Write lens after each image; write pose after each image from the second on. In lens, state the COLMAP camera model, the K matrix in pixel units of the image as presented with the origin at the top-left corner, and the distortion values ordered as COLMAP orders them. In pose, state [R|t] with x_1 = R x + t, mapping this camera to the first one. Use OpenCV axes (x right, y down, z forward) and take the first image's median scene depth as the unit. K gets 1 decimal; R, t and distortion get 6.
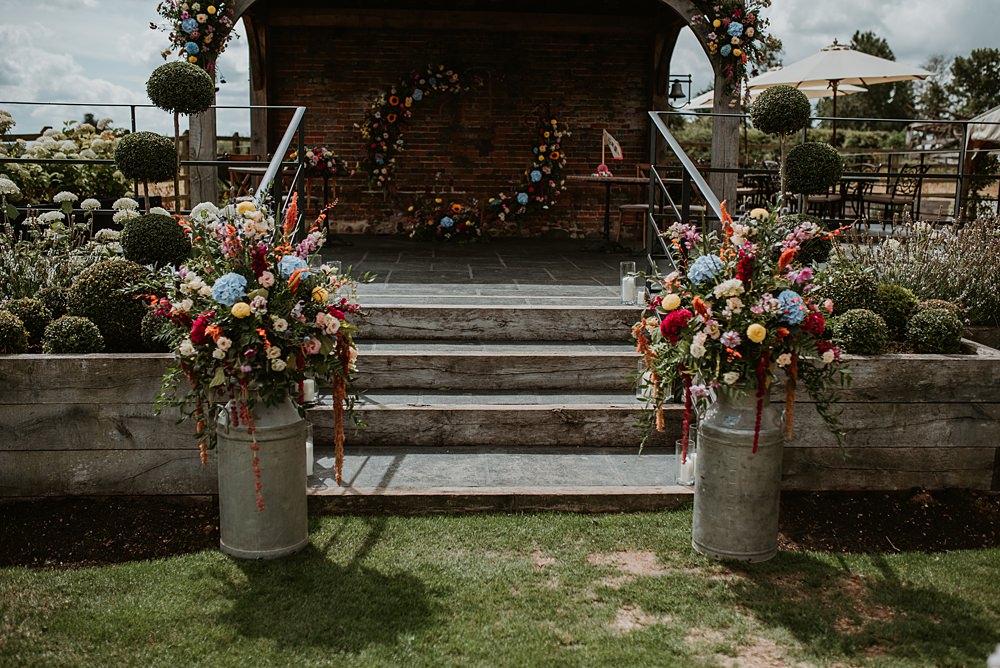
lens RADIAL K [[1035.2, 0, 500.0], [0, 1035.2, 334.0], [0, 0, 1]] dist [-0.050000, -0.006157]
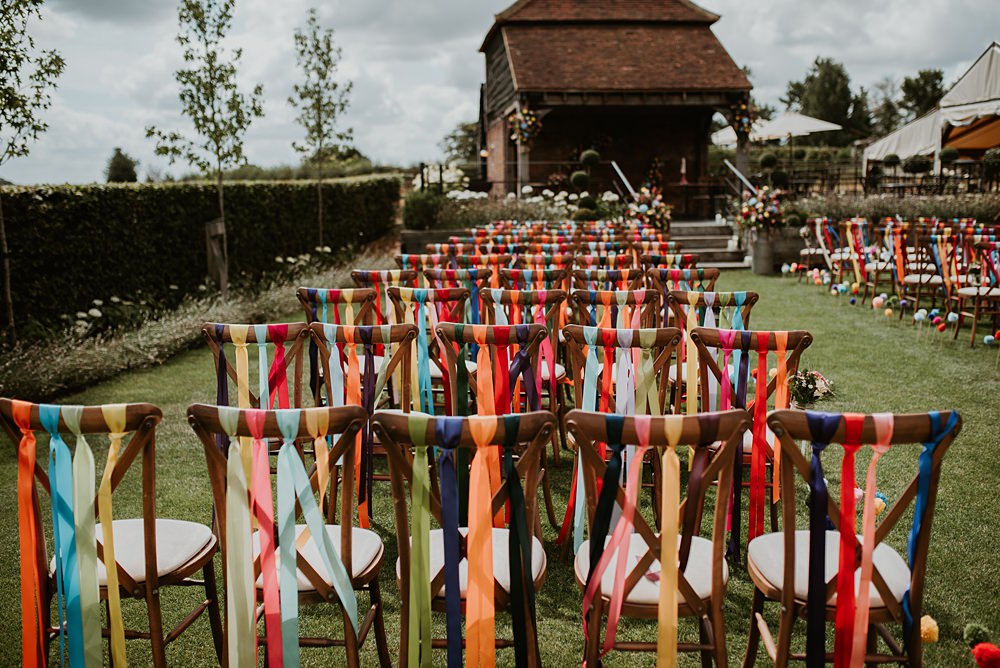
lens RADIAL K [[1035.2, 0, 500.0], [0, 1035.2, 334.0], [0, 0, 1]] dist [-0.050000, -0.006157]
pose [[0.999253, -0.032672, 0.020638, -0.413226], [0.033023, 0.999312, -0.016906, 0.225559], [-0.020071, 0.017575, 0.999644, -1.396769]]
